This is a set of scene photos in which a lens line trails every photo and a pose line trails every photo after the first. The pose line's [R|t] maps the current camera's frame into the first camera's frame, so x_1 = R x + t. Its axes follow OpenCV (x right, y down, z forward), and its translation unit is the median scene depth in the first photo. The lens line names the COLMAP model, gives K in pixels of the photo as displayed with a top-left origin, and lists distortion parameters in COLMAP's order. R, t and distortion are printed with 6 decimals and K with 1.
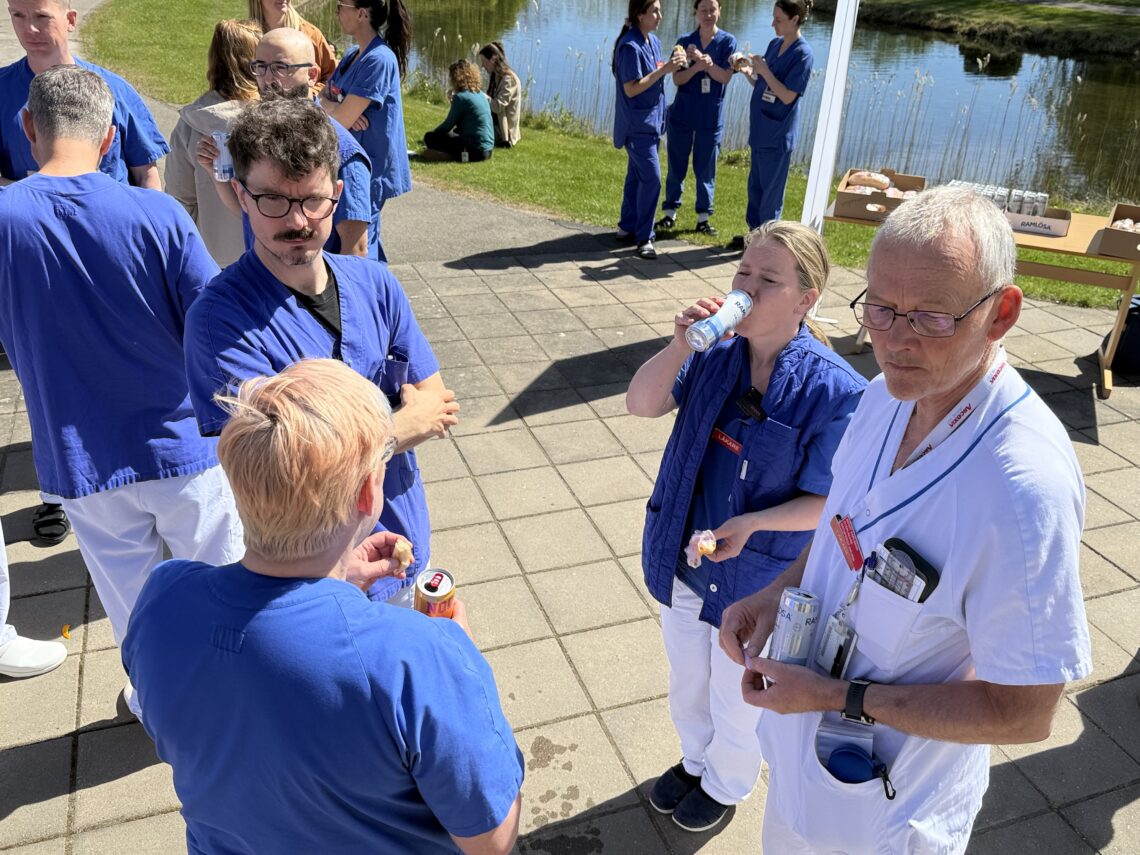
lens RADIAL K [[980.6, 0, 570.0], [0, 980.6, 427.5], [0, 0, 1]] dist [0.005815, 0.001575]
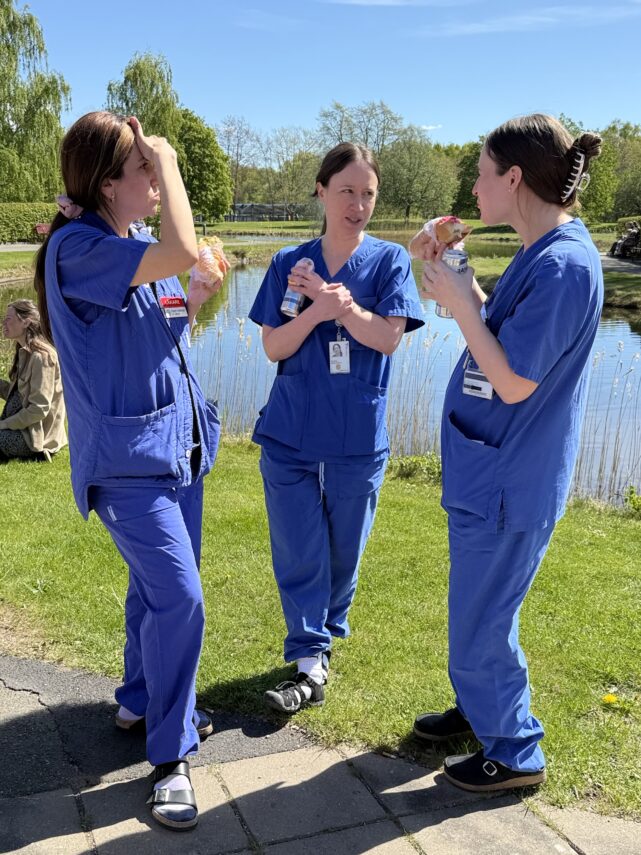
lens RADIAL K [[735.5, 0, 320.5], [0, 735.5, 427.5], [0, 0, 1]] dist [0.005815, 0.001575]
pose [[0.999130, 0.018618, 0.037328, 0.116751], [-0.009391, 0.972287, -0.233600, -0.240740], [-0.040643, 0.233047, 0.971616, 0.688745]]
